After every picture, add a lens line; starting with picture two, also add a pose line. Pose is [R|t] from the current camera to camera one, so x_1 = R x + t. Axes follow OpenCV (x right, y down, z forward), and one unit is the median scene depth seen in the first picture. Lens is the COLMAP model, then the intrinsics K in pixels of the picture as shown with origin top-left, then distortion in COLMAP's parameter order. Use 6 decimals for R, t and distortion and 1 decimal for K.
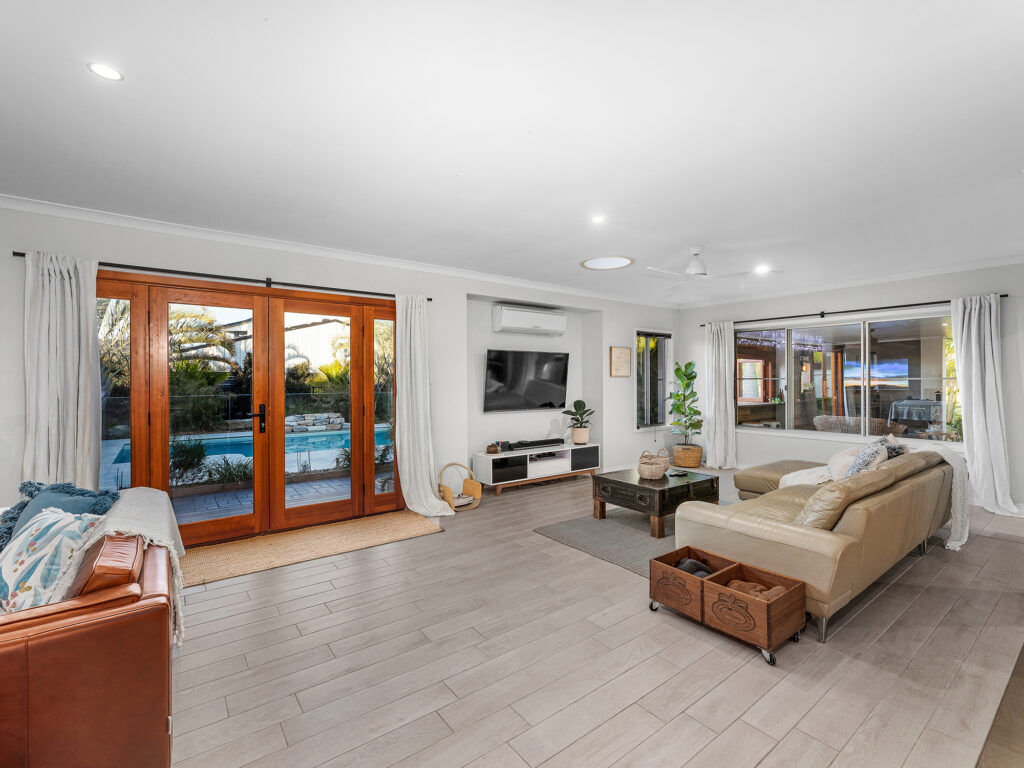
lens RADIAL K [[468.9, 0, 507.8], [0, 468.9, 380.9], [0, 0, 1]] dist [-0.000632, -0.000161]
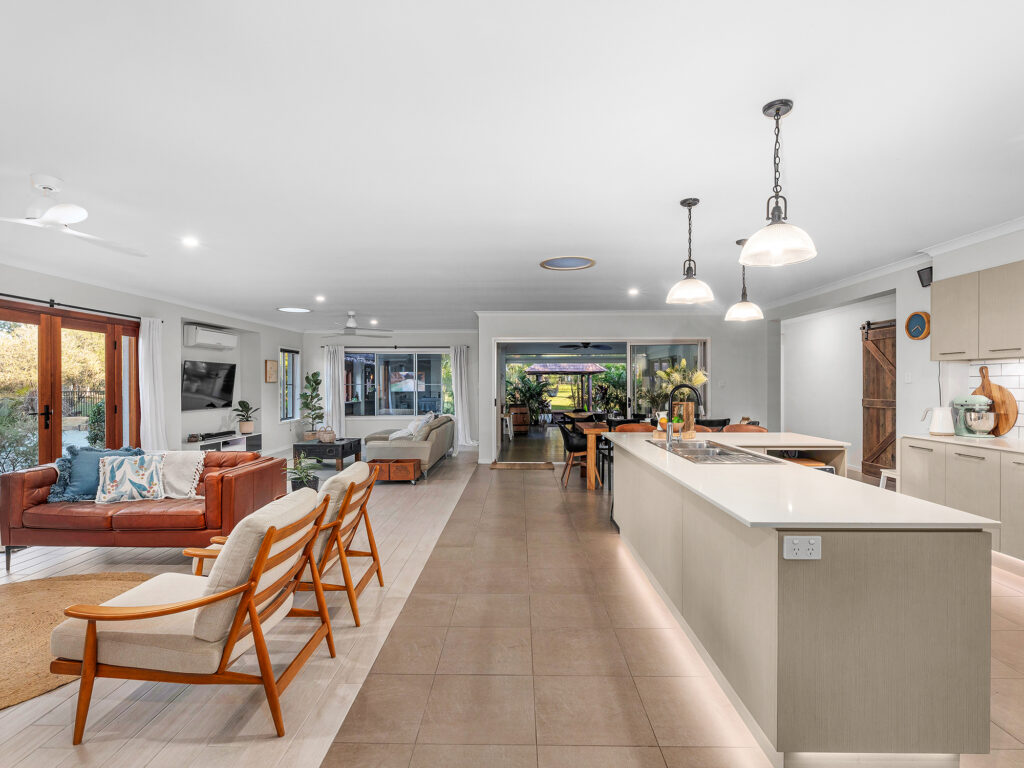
lens RADIAL K [[494.5, 0, 507.7], [0, 494.5, 384.7], [0, 0, 1]] dist [-0.019870, 0.004039]
pose [[0.619456, 0.001940, 0.785029, -0.495271], [0.001370, 0.999993, -0.003553, 0.003132], [-0.785030, 0.003277, 0.619449, -0.446760]]
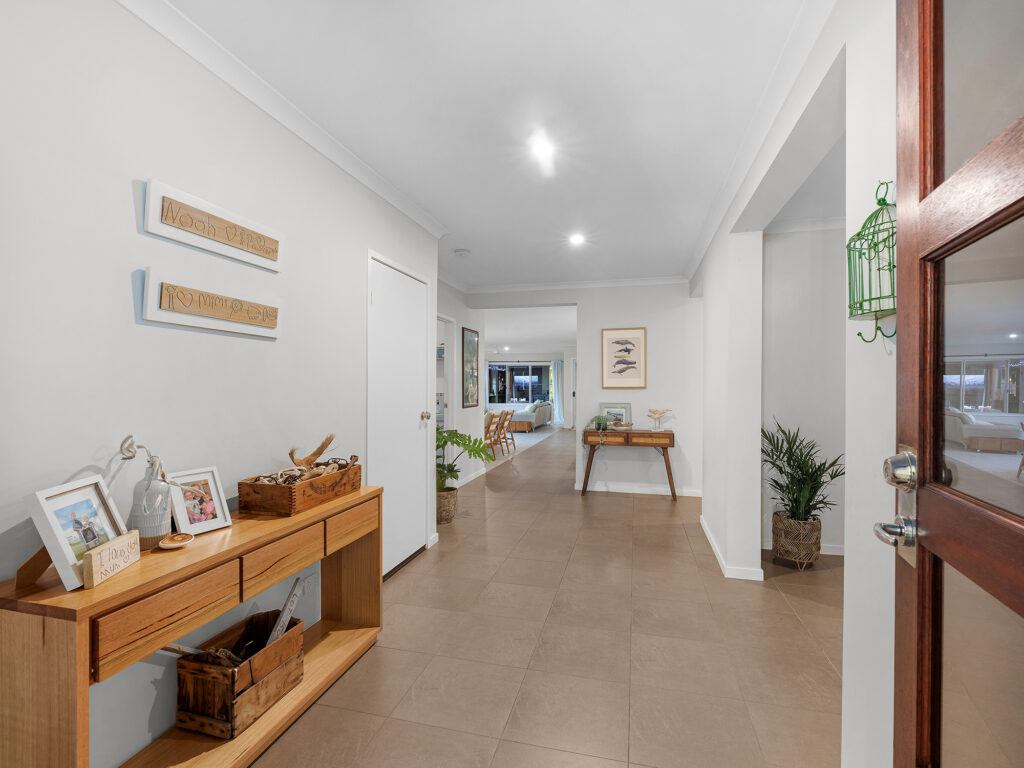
lens RADIAL K [[468.9, 0, 513.3], [0, 468.9, 383.5], [0, 0, 1]] dist [-0.000632, -0.000161]
pose [[0.782645, 0.003146, 0.622461, -1.113796], [0.001604, 0.999974, -0.007071, 0.011057], [-0.622467, 0.006533, 0.782619, -1.199152]]
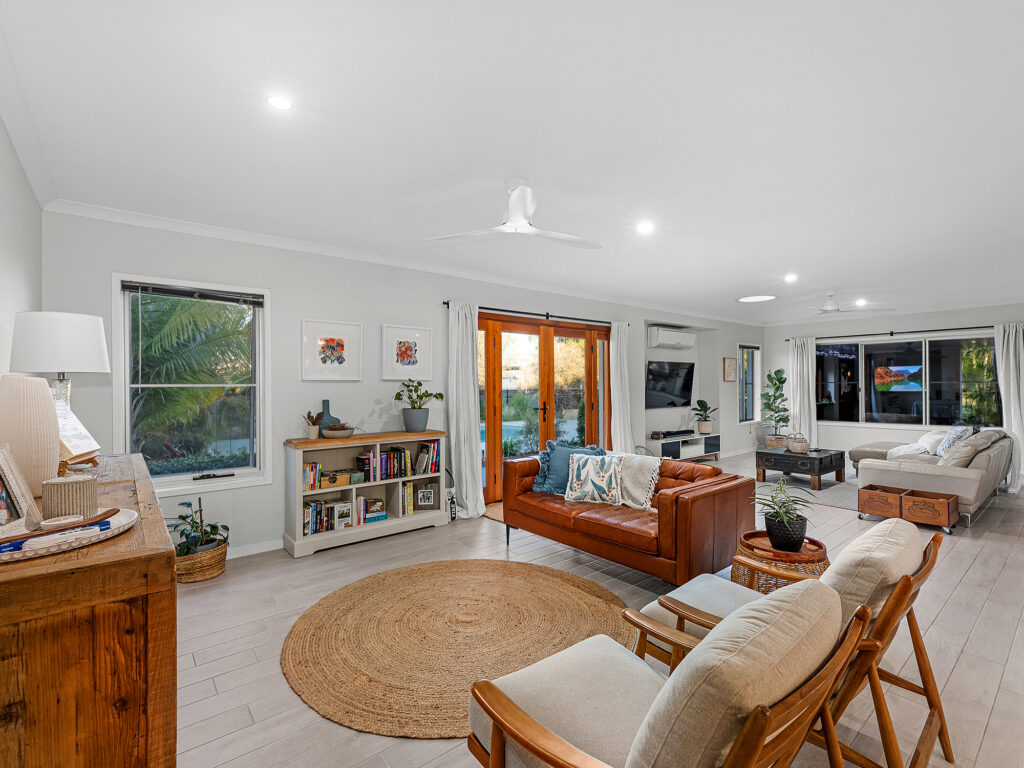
lens RADIAL K [[468.9, 0, 517.9], [0, 468.9, 387.1], [0, 0, 1]] dist [-0.000632, -0.000161]
pose [[0.999344, -0.003194, 0.036081, -0.421276], [0.003128, 0.999993, 0.001893, 0.002591], [-0.036087, -0.001779, 0.999347, -0.276249]]
